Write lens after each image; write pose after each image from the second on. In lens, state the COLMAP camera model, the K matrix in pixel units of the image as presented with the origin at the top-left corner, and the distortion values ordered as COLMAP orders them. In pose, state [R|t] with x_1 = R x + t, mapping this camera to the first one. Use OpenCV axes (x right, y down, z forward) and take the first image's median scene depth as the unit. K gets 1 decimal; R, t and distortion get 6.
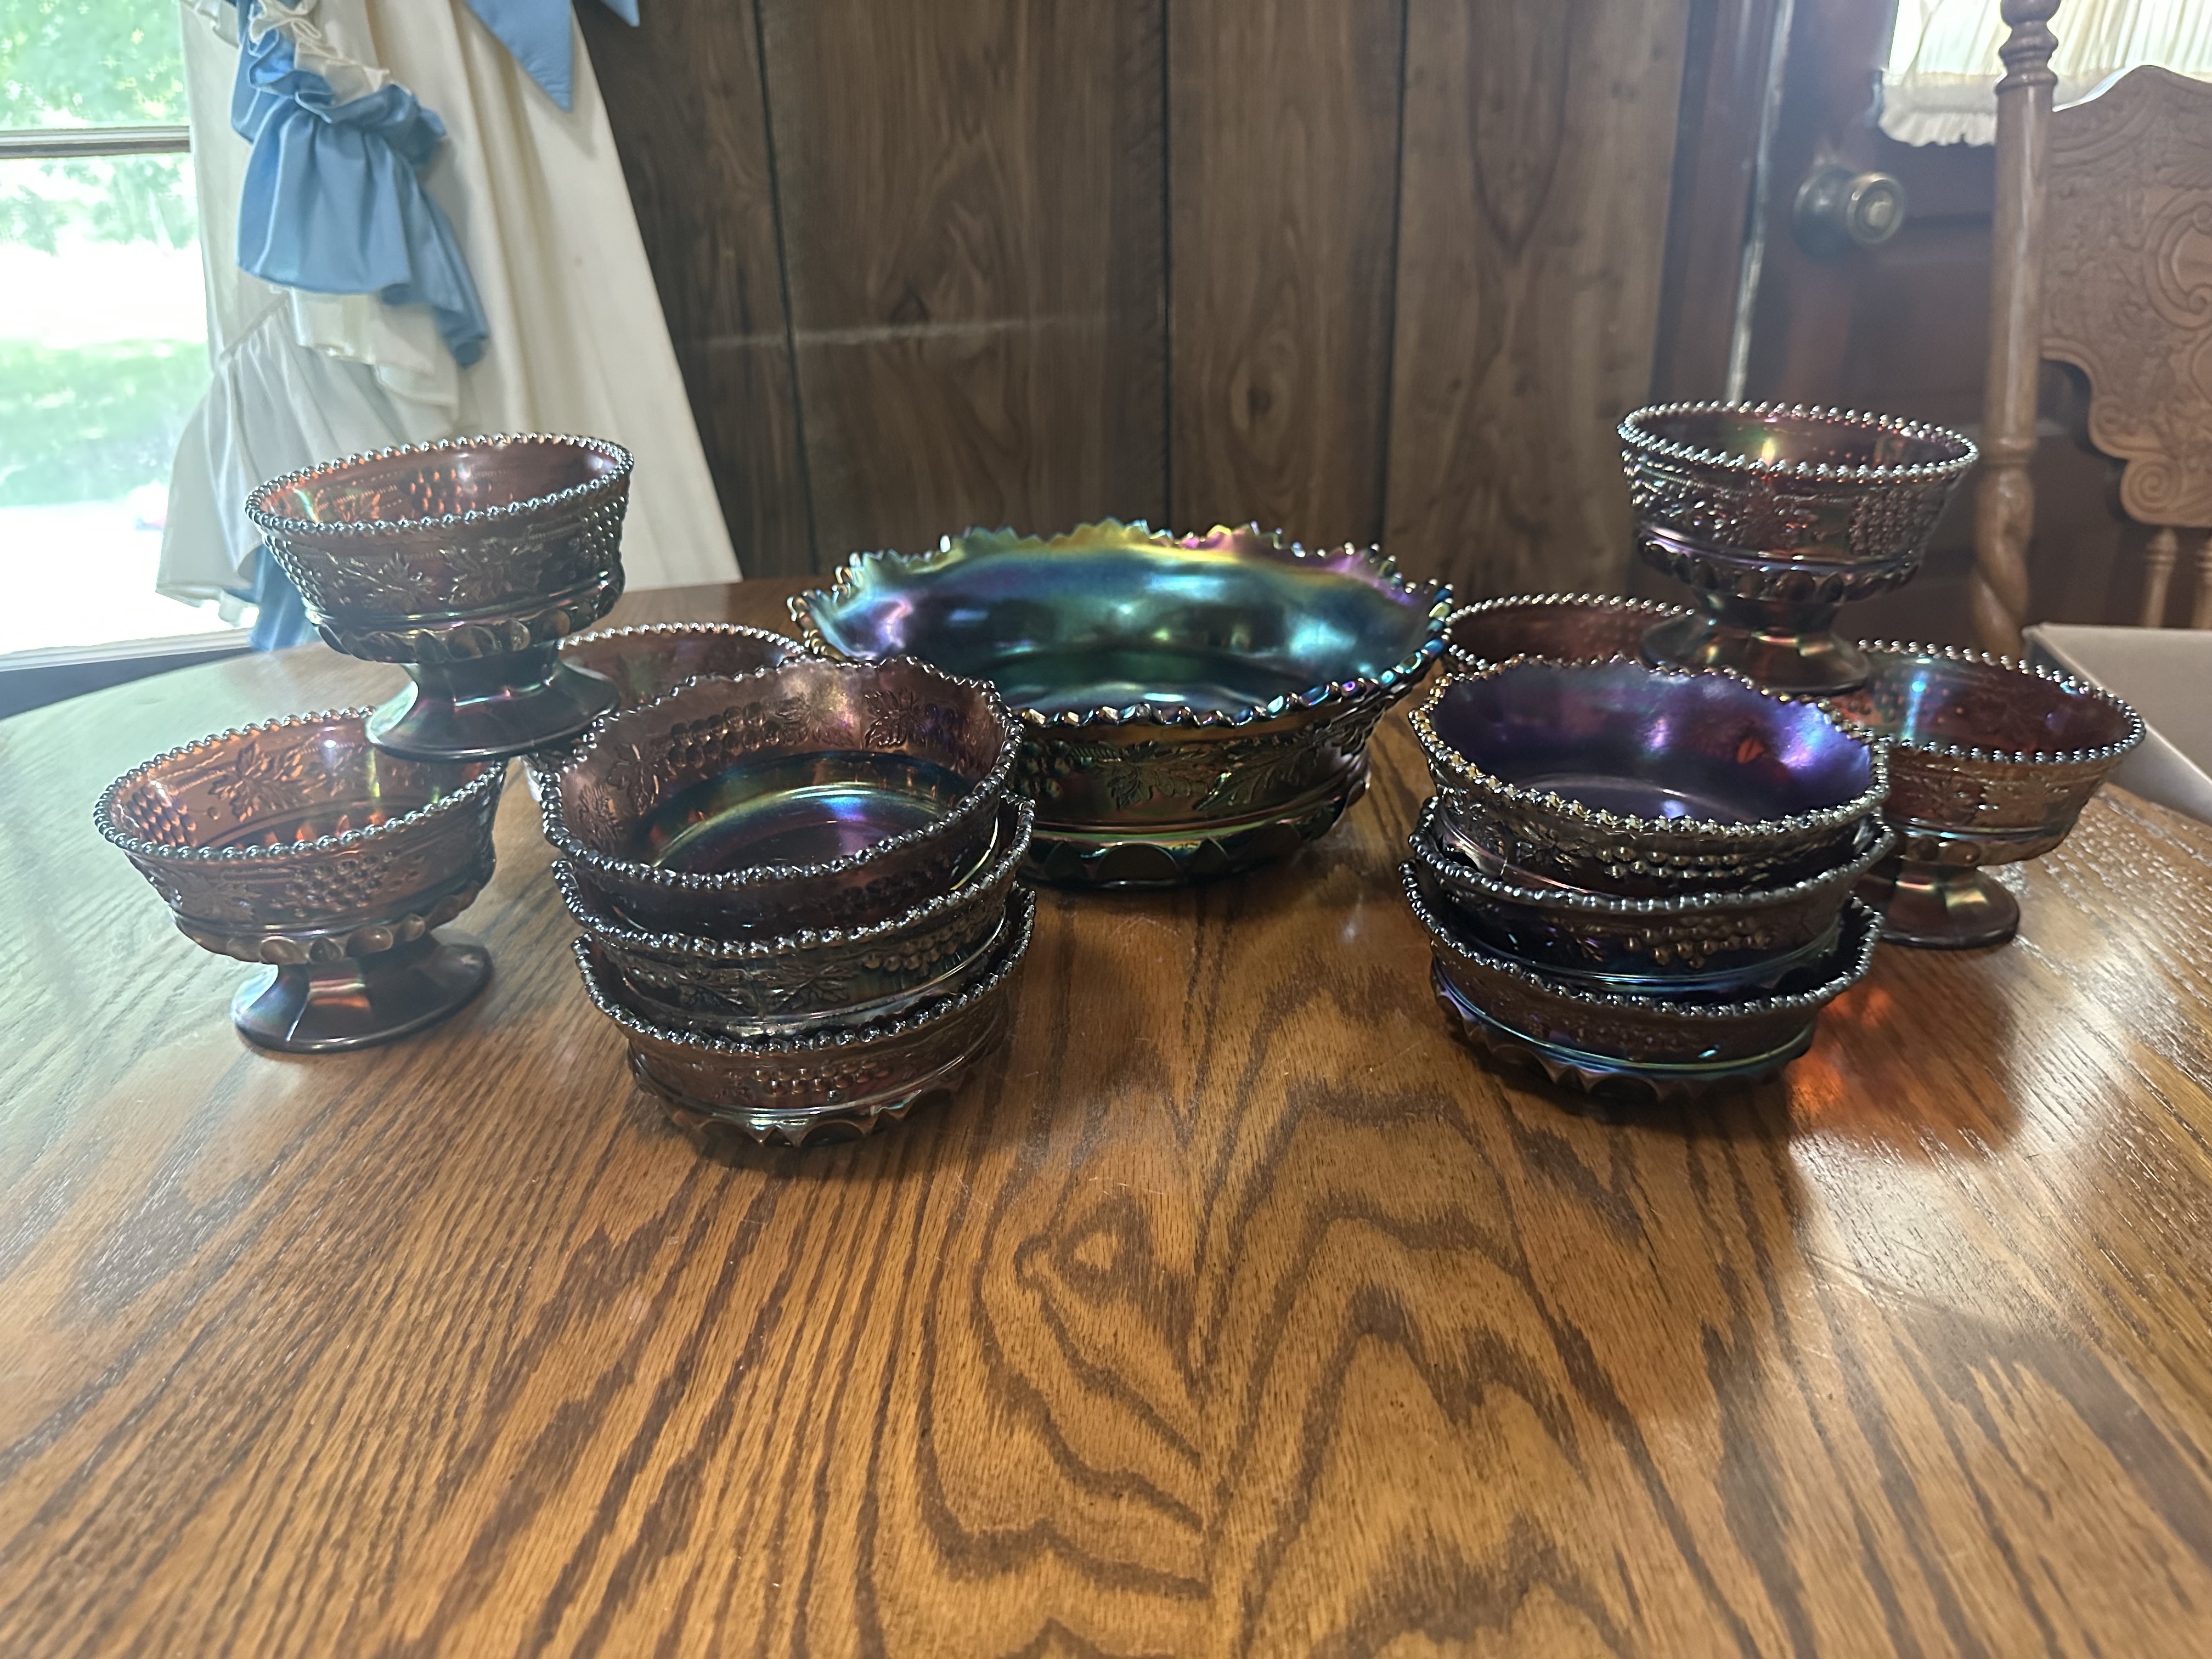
lens RADIAL K [[1580.7, 0, 1106.0], [0, 1580.7, 829.5], [0, 0, 1]] dist [0.000335, -0.006669]
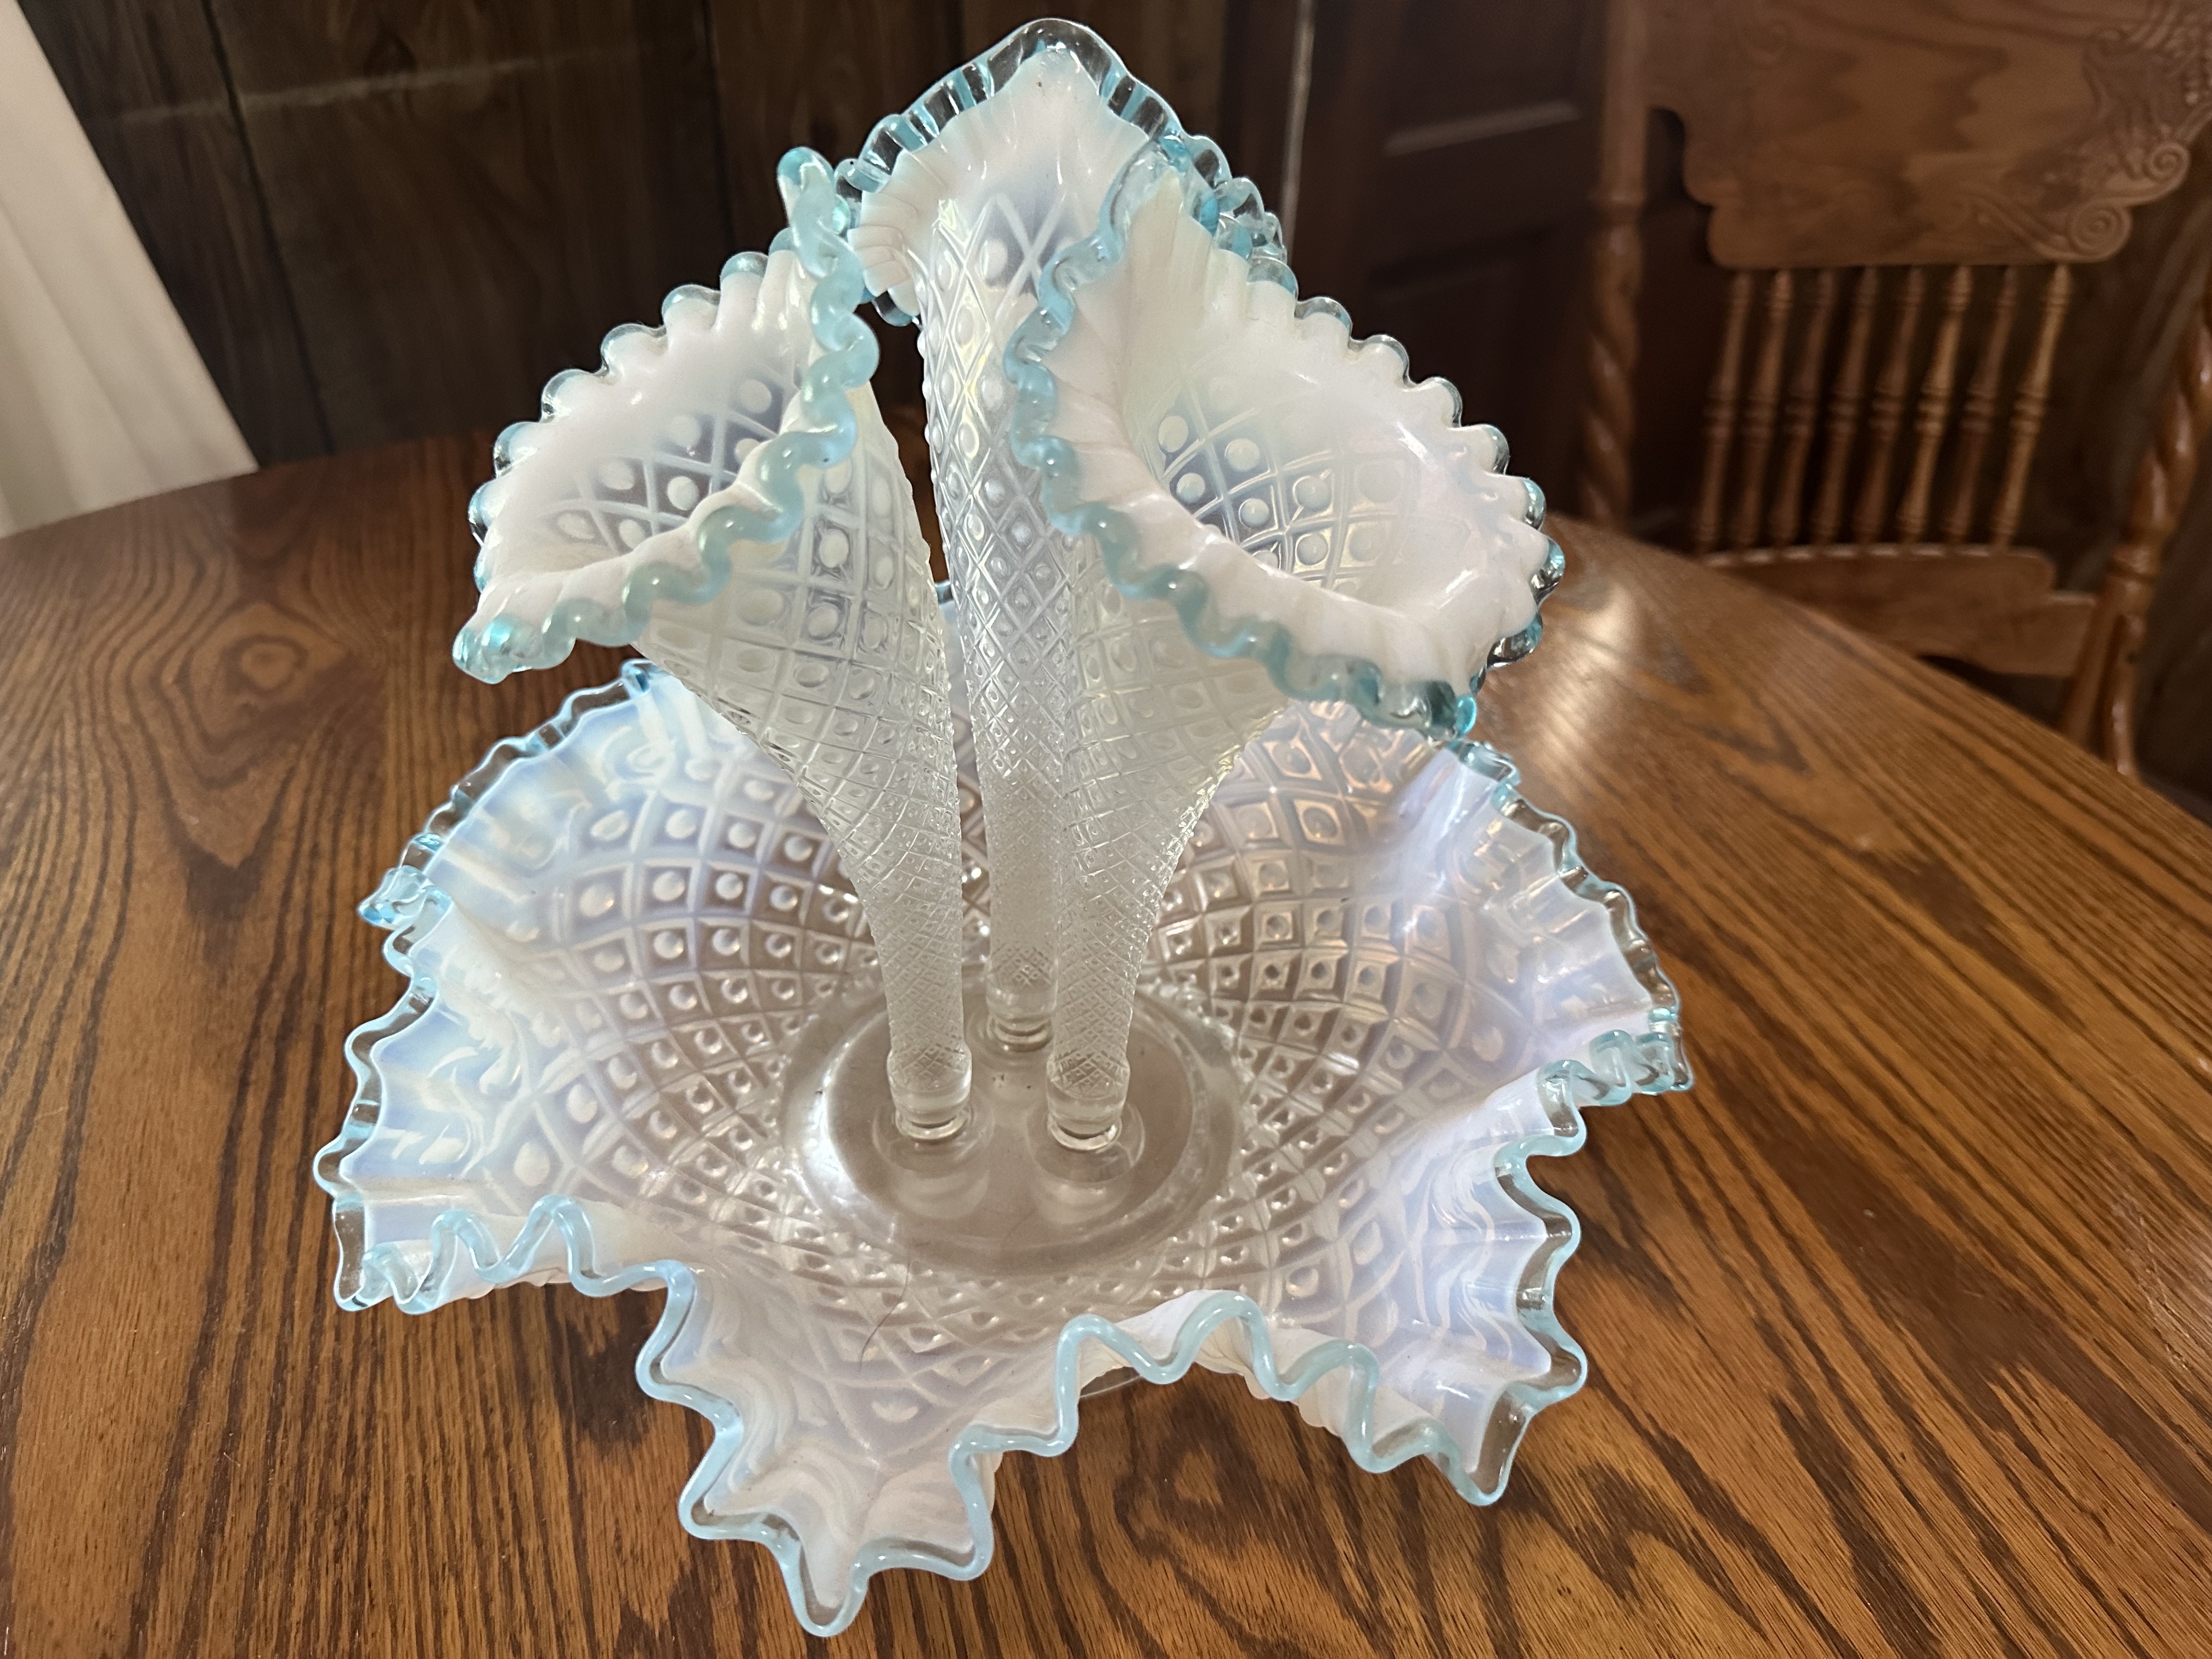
lens RADIAL K [[1580.7, 0, 1106.0], [0, 1580.7, 829.5], [0, 0, 1]] dist [0.000335, -0.006669]
pose [[0.938329, -0.174653, 0.298388, -0.106249], [0.101710, 0.964282, 0.244572, -0.132072], [-0.330445, -0.199140, 0.922577, 0.094484]]
